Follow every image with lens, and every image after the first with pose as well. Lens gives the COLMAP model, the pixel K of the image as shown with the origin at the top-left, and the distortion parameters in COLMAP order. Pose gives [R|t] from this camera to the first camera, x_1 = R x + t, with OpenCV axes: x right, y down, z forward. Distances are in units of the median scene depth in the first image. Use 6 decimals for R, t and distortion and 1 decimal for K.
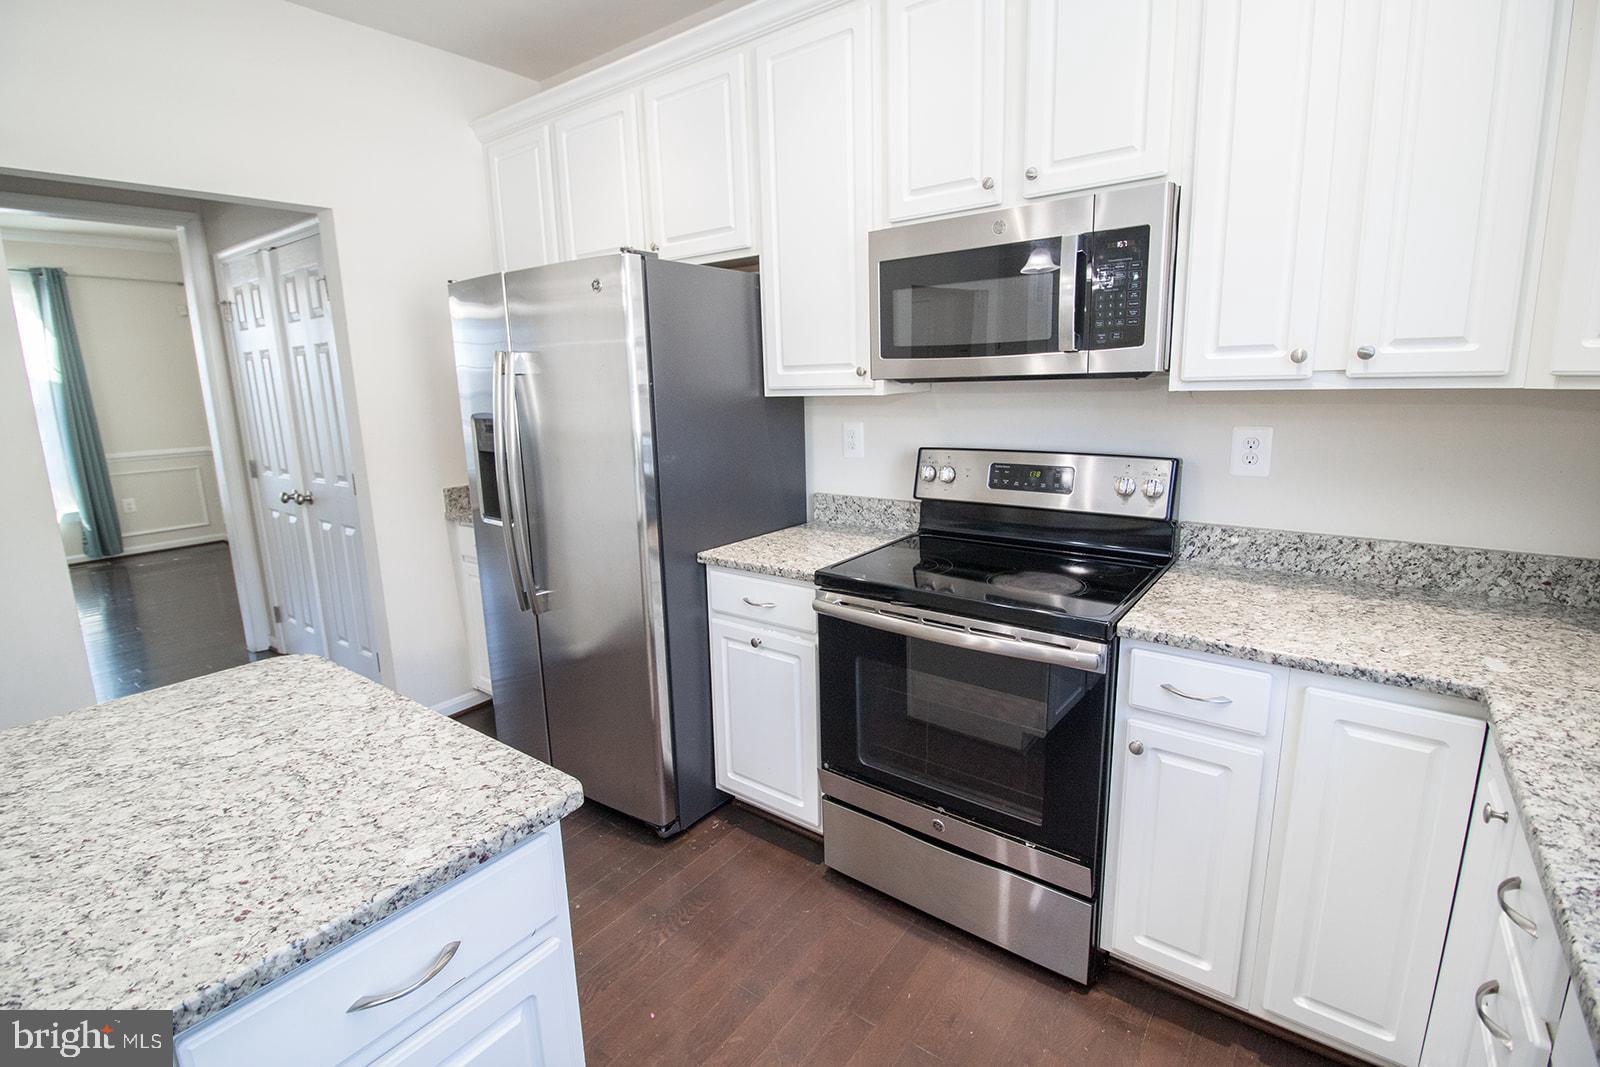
lens RADIAL K [[742.3, 0, 800.5], [0, 742.3, 523.9], [0, 0, 1]] dist [-0.003632, -0.000648]
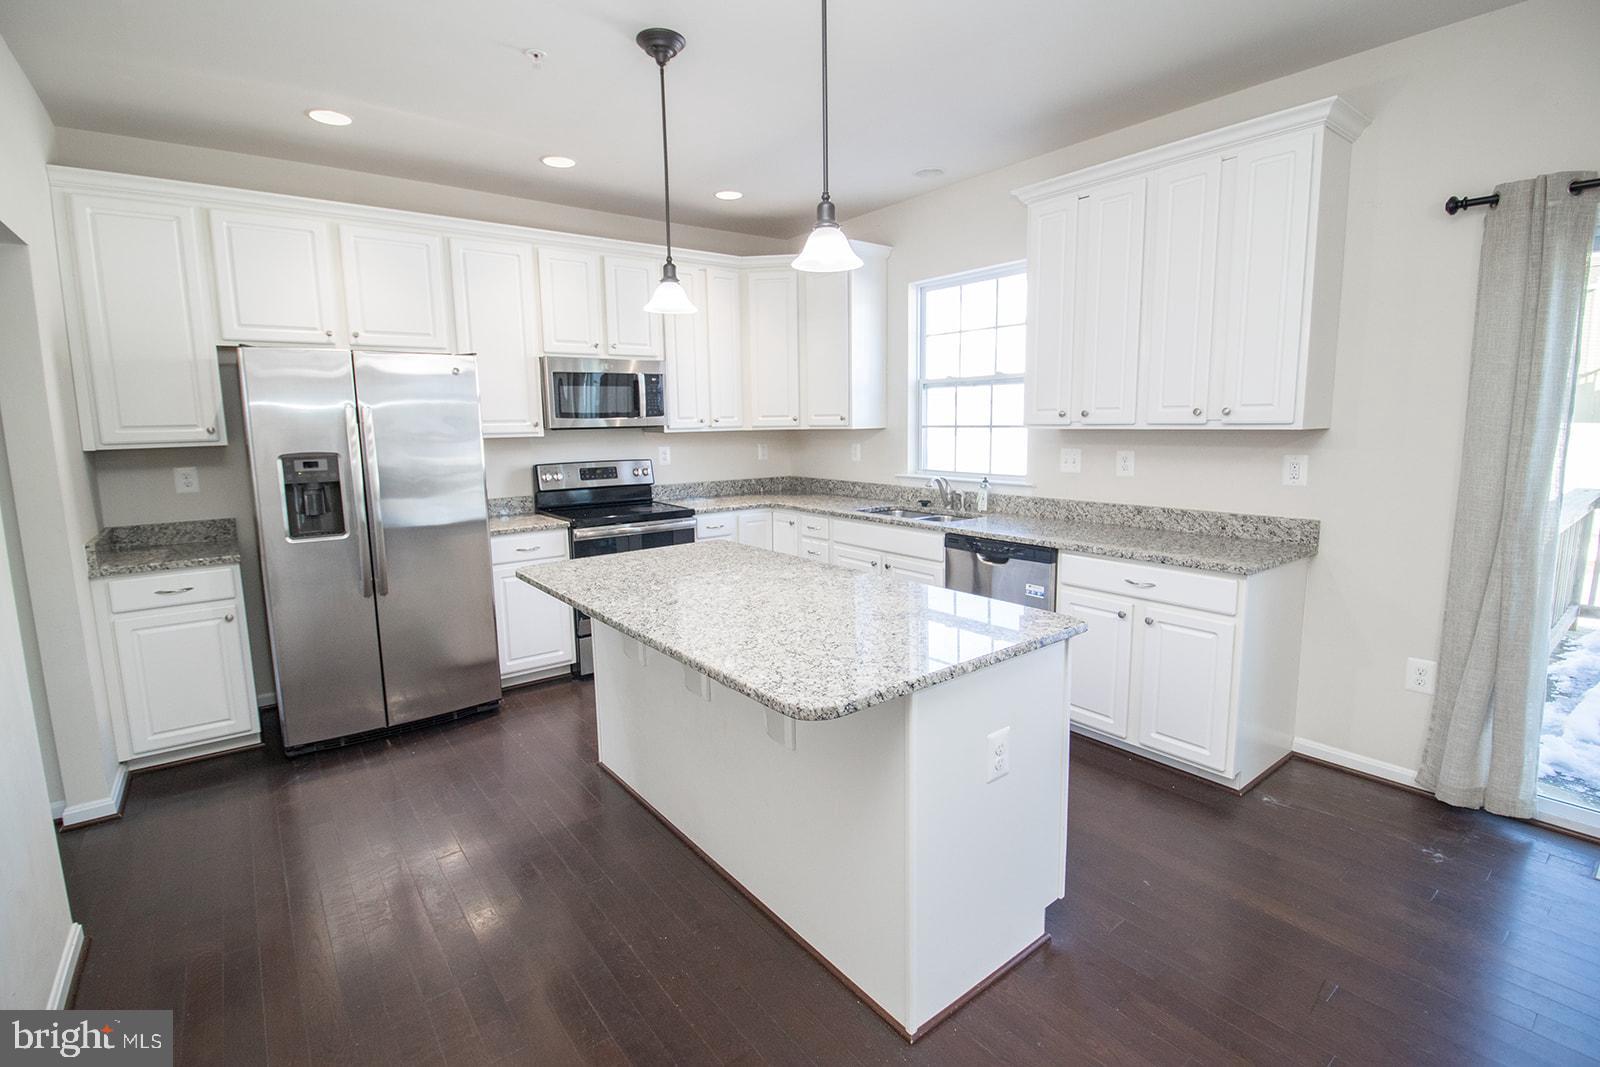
lens RADIAL K [[742.3, 0, 799.7], [0, 742.3, 527.0], [0, 0, 1]] dist [-0.003632, -0.000648]
pose [[0.264719, -0.115008, 0.957443, -1.806114], [0.195786, 0.978594, 0.063417, 0.076262], [-0.944241, 0.170667, 0.281569, -0.167890]]
